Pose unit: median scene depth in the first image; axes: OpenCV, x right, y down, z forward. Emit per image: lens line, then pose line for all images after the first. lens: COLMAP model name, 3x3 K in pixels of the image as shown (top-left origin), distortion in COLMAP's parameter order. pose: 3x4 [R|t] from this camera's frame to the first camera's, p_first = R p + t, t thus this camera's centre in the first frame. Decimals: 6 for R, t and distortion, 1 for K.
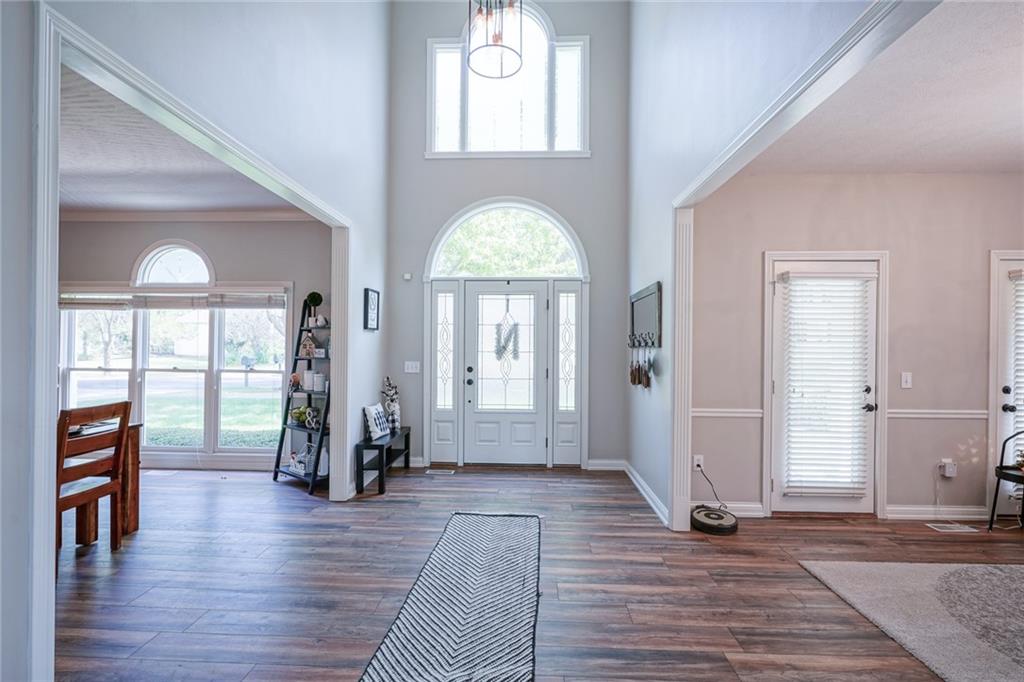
lens RADIAL K [[462.5, 0, 509.8], [0, 462.5, 345.9], [0, 0, 1]] dist [-0.011240, 0.004810]
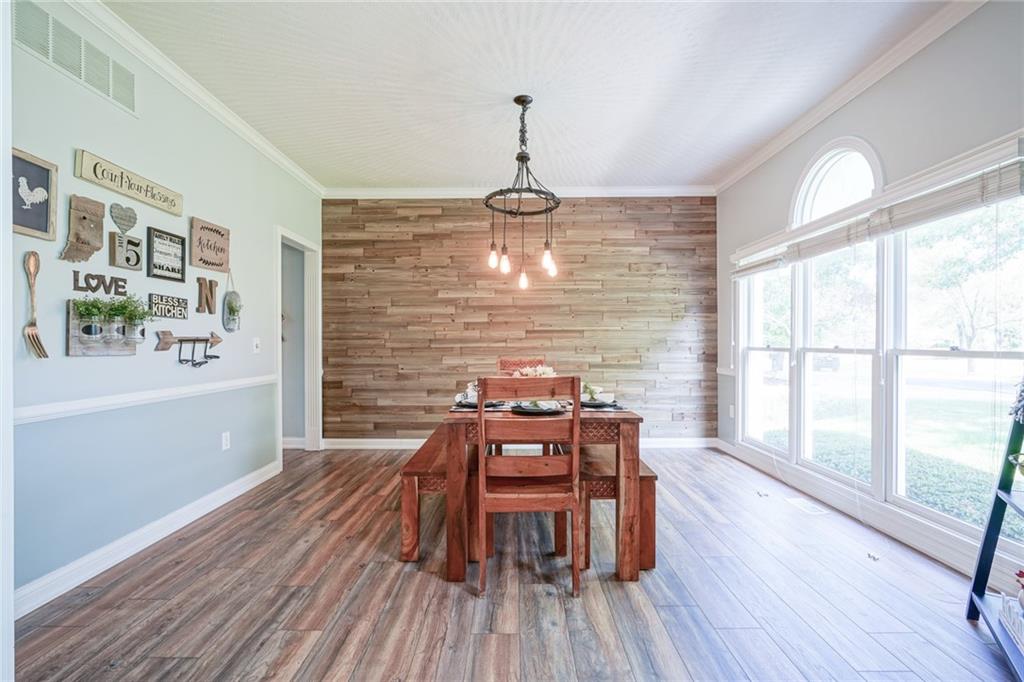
lens RADIAL K [[472.3, 0, 512.0], [0, 472.3, 341.0], [0, 0, 1]] dist [0.000426, 0.000583]
pose [[0.039238, -0.013117, -0.999144, -0.101478], [0.002976, 0.999911, -0.013010, 0.046993], [0.999225, -0.002463, 0.039273, 0.532349]]
